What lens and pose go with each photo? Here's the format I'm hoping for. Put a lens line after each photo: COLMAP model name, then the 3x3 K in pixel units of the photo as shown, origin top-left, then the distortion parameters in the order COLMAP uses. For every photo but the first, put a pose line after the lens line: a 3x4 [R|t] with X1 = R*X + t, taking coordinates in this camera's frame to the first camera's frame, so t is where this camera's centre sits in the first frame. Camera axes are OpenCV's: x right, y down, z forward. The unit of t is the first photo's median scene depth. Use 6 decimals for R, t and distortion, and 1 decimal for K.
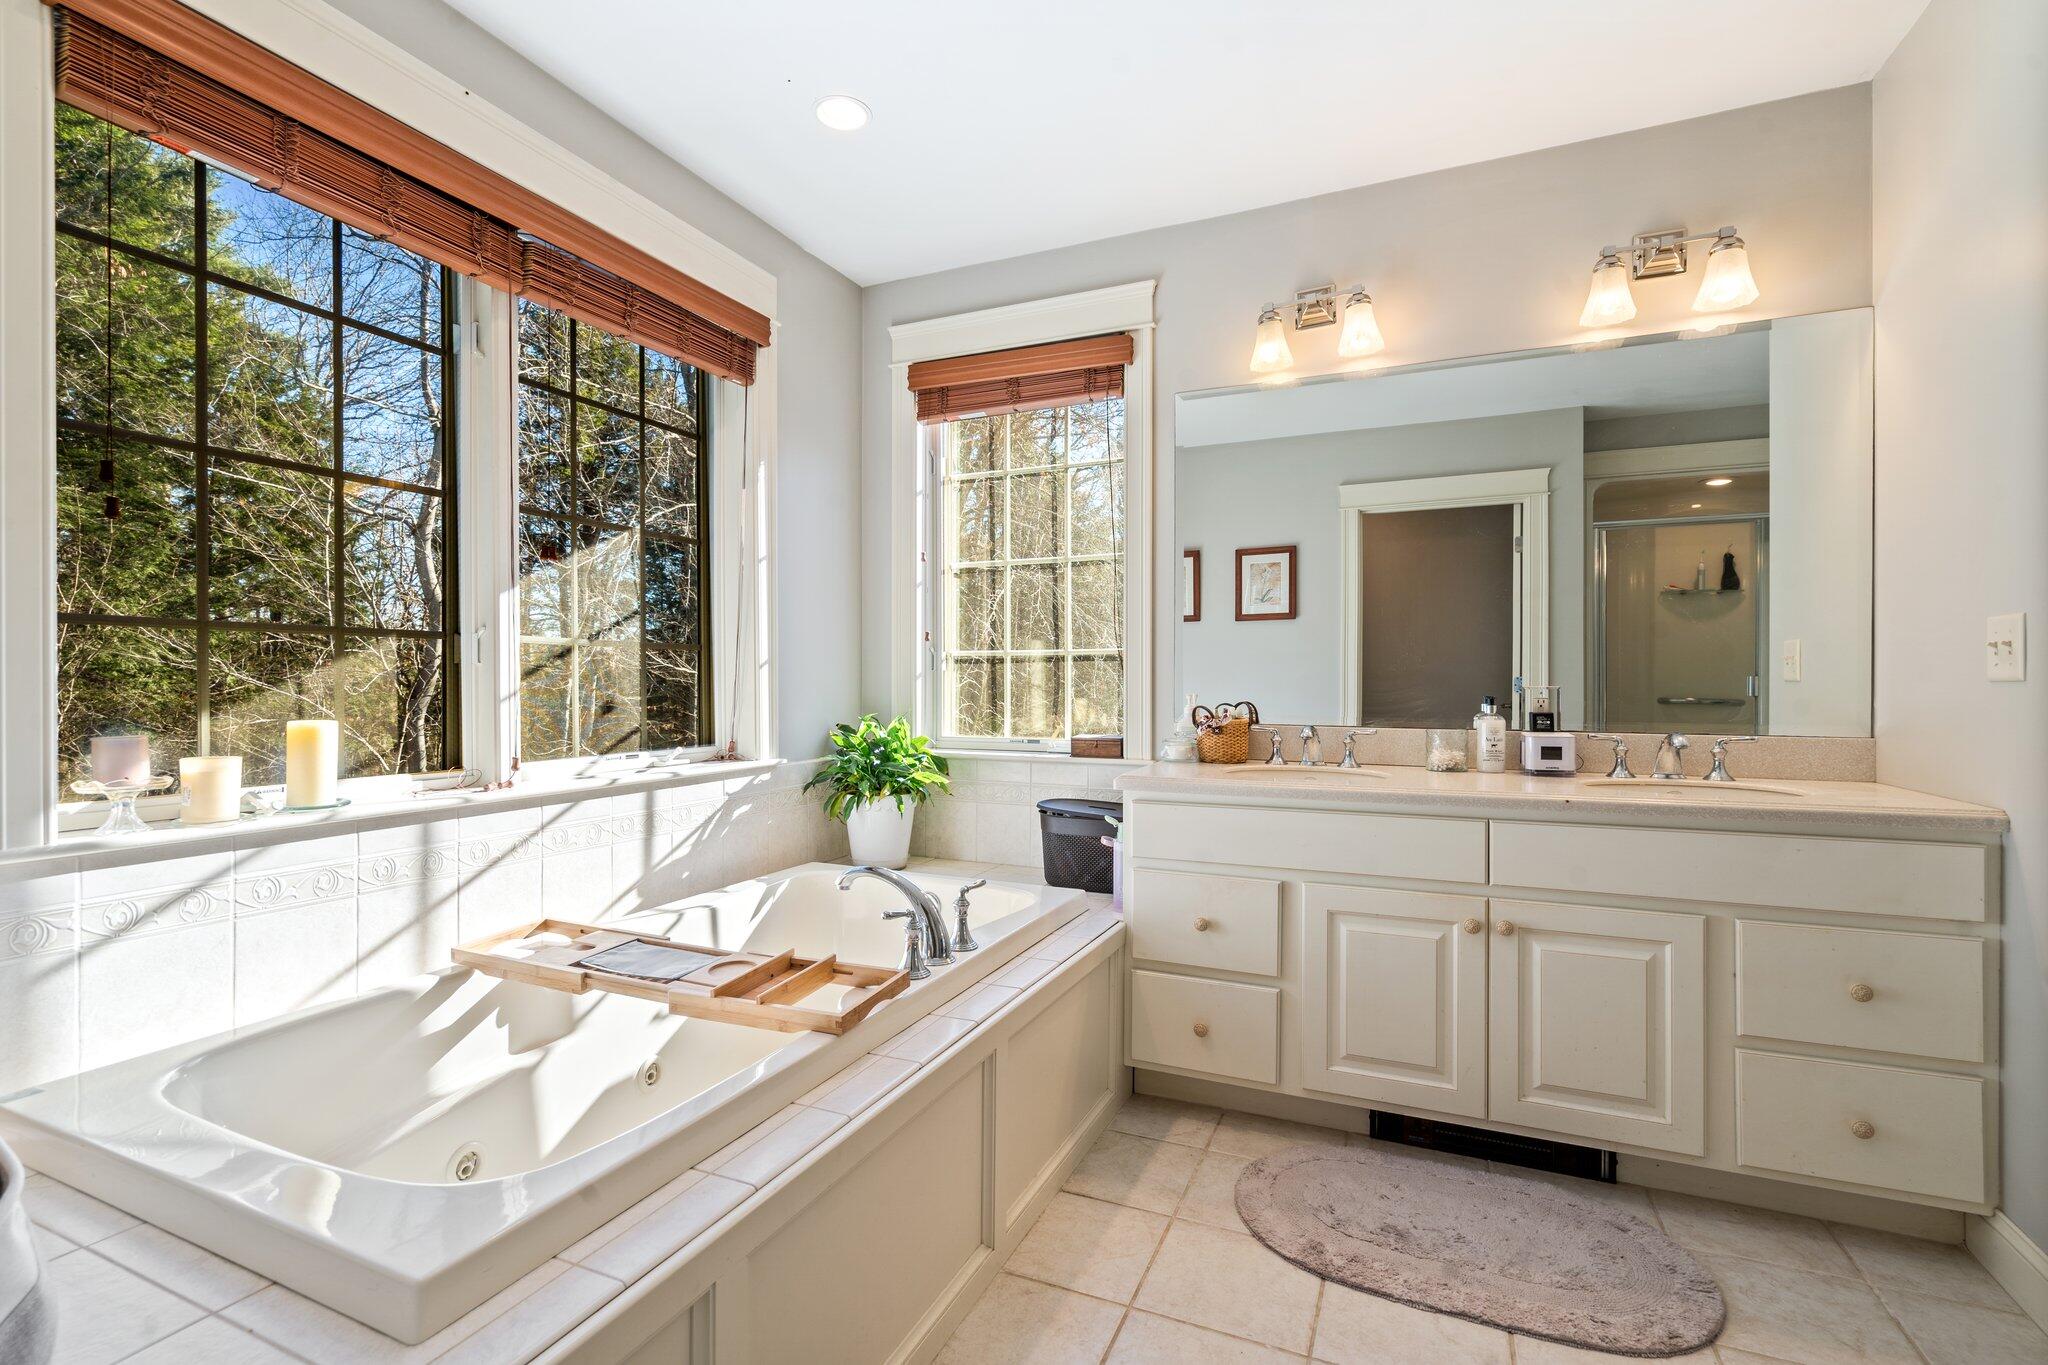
lens RADIAL K [[936.4, 0, 1016.1], [0, 936.4, 687.7], [0, 0, 1]] dist [-0.004846, 0.001702]
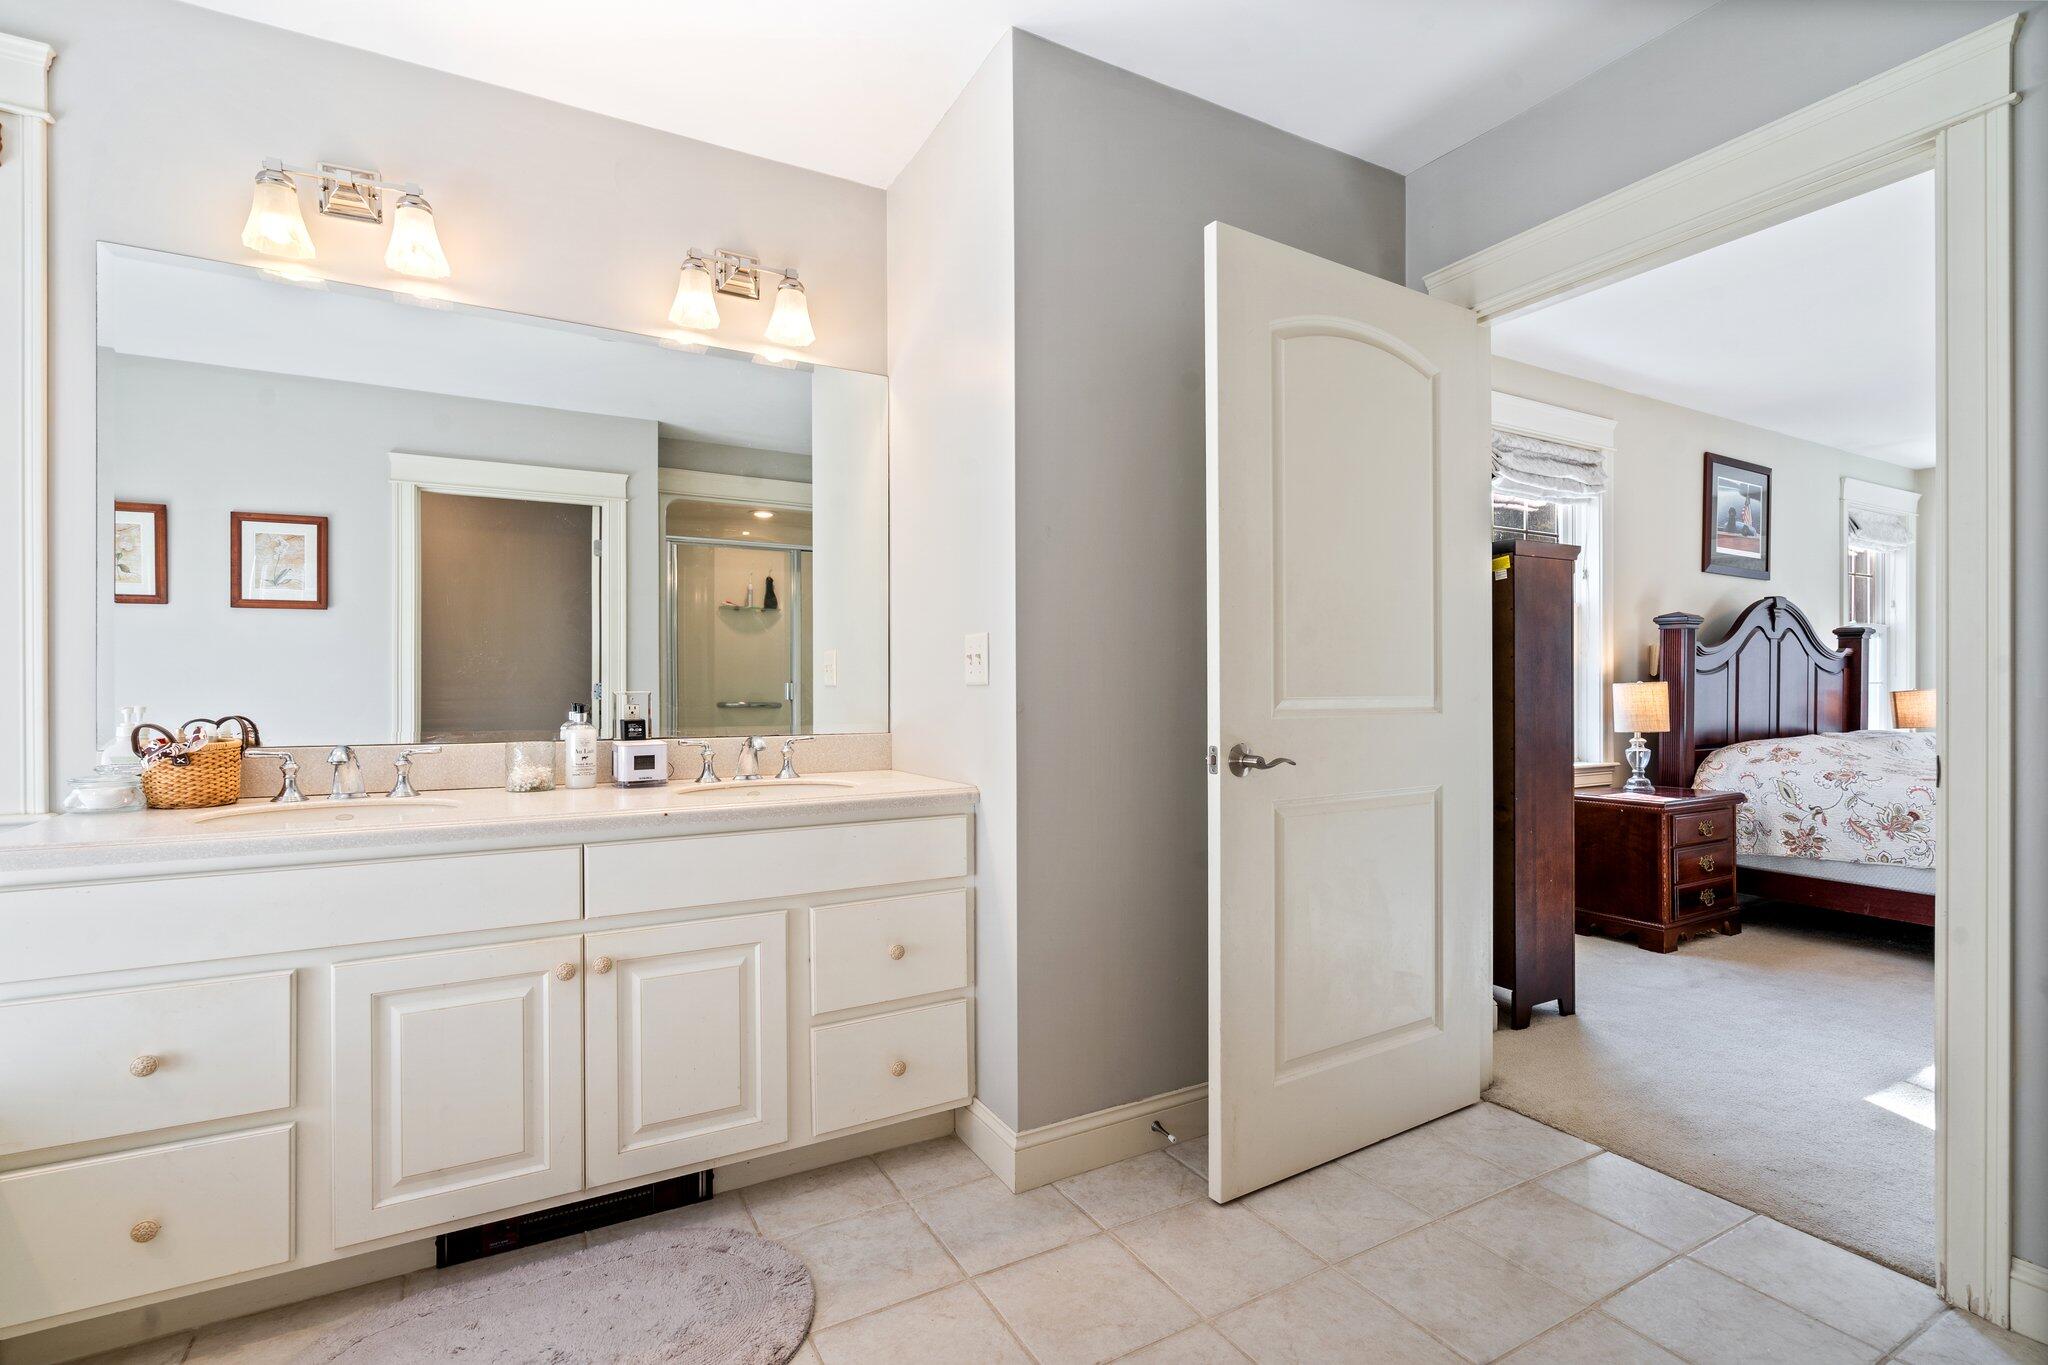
lens RADIAL K [[936.4, 0, 1016.1], [0, 936.4, 687.7], [0, 0, 1]] dist [-0.004846, 0.001702]
pose [[0.604565, -0.001724, 0.796554, 0.047349], [0.007876, 0.999962, -0.003814, 0.001118], [-0.796517, 0.008580, 0.604555, 0.129319]]
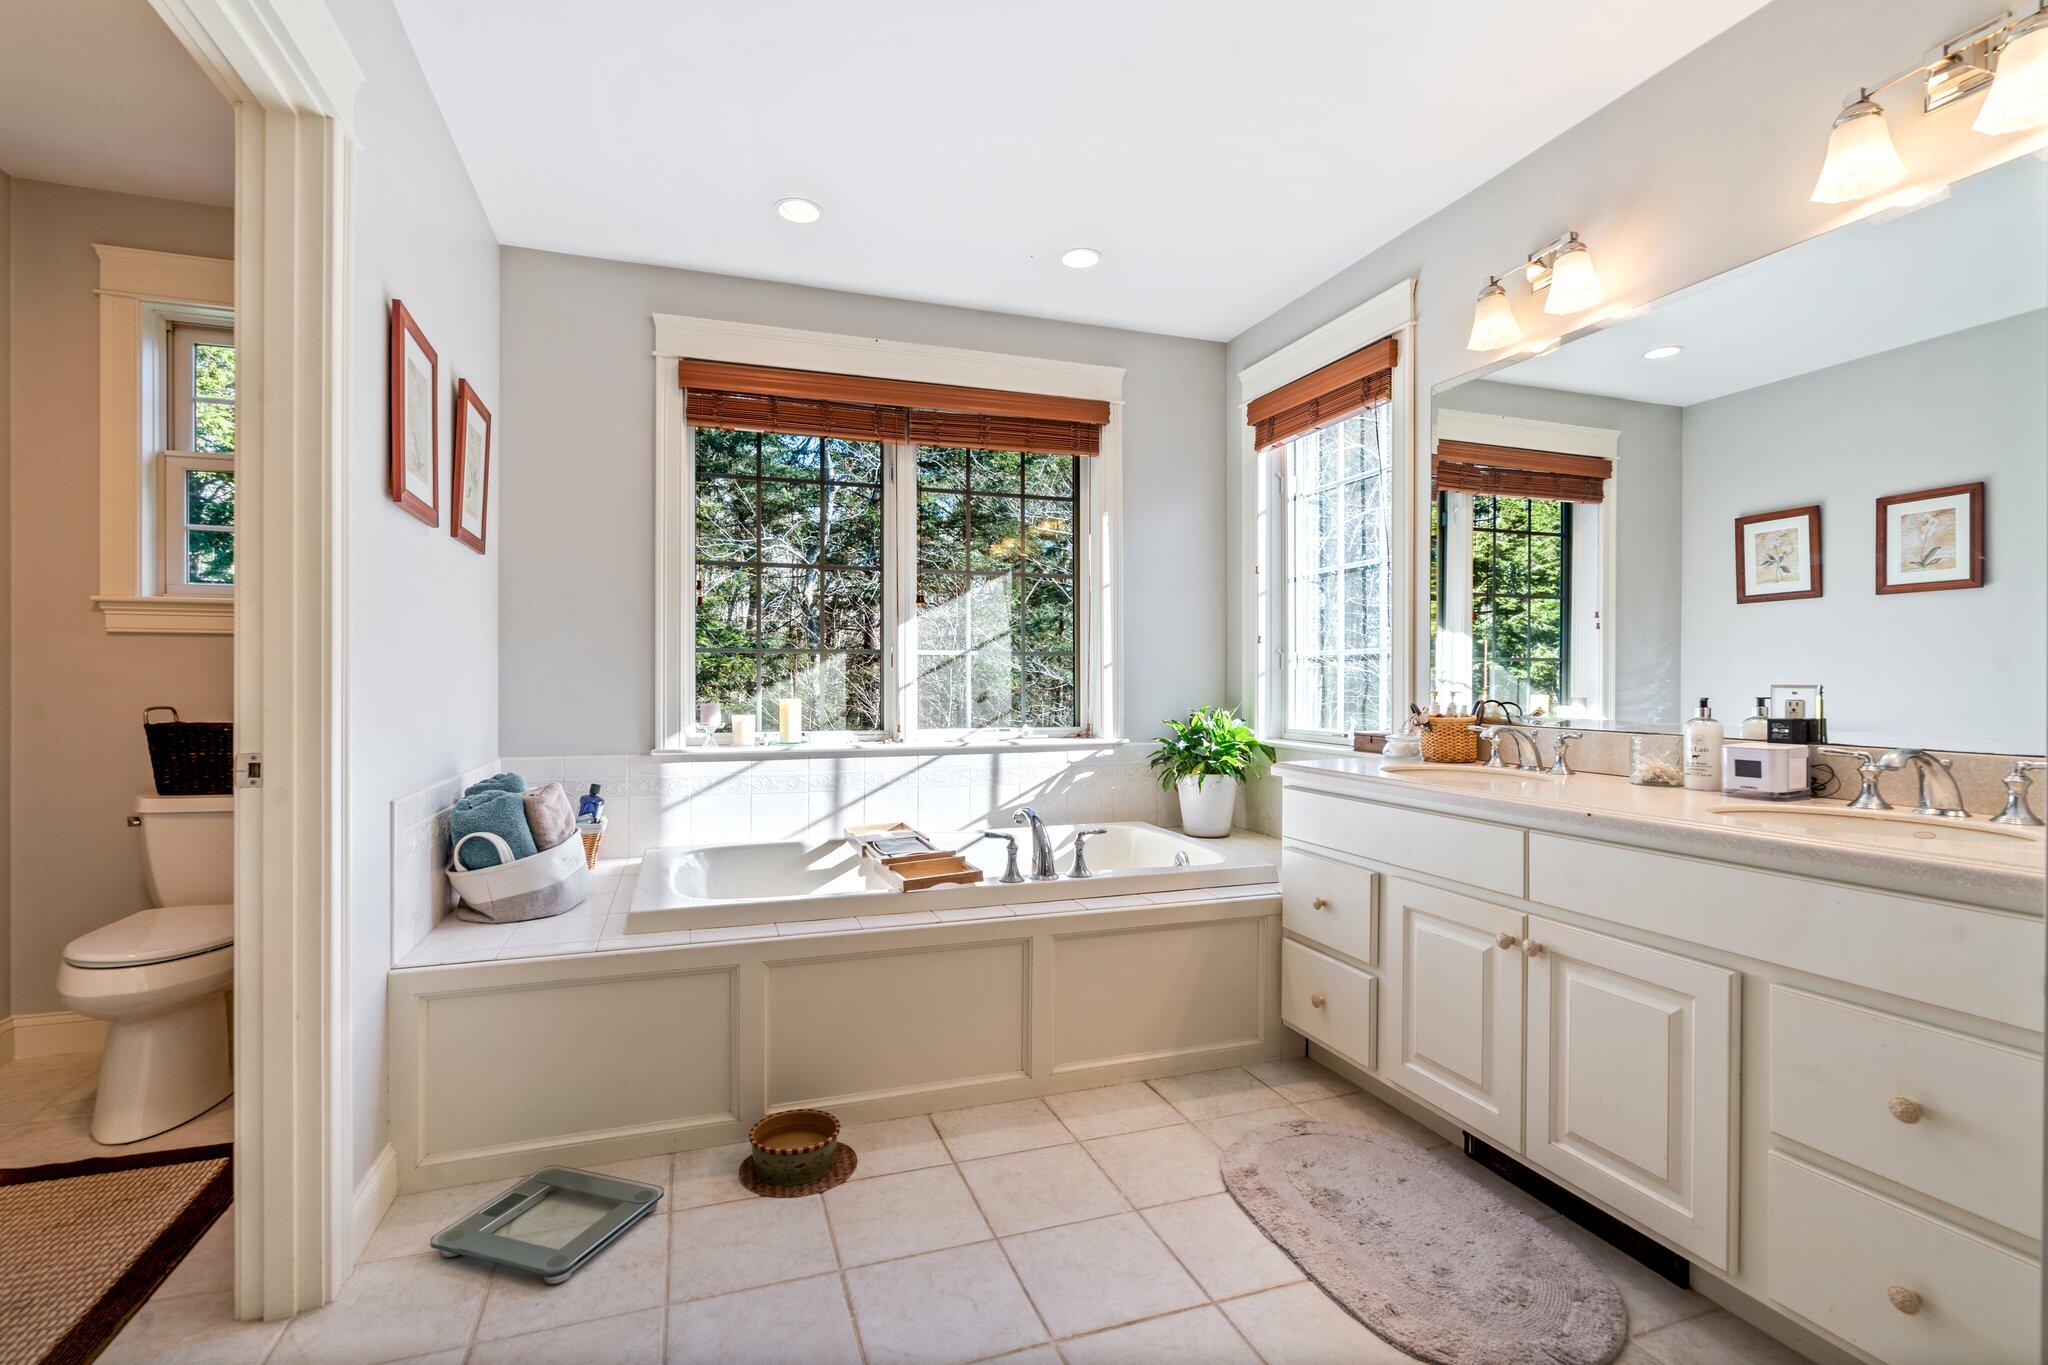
lens RADIAL K [[950.8, 0, 1024.0], [0, 950.8, 682.5], [0, 0, 1]] dist [-0.000616, 0.000238]
pose [[0.687290, 0.001344, -0.726382, 0.734169], [-0.002165, 0.999998, -0.000199, -0.001771], [0.726380, 0.001709, 0.687291, -0.001945]]
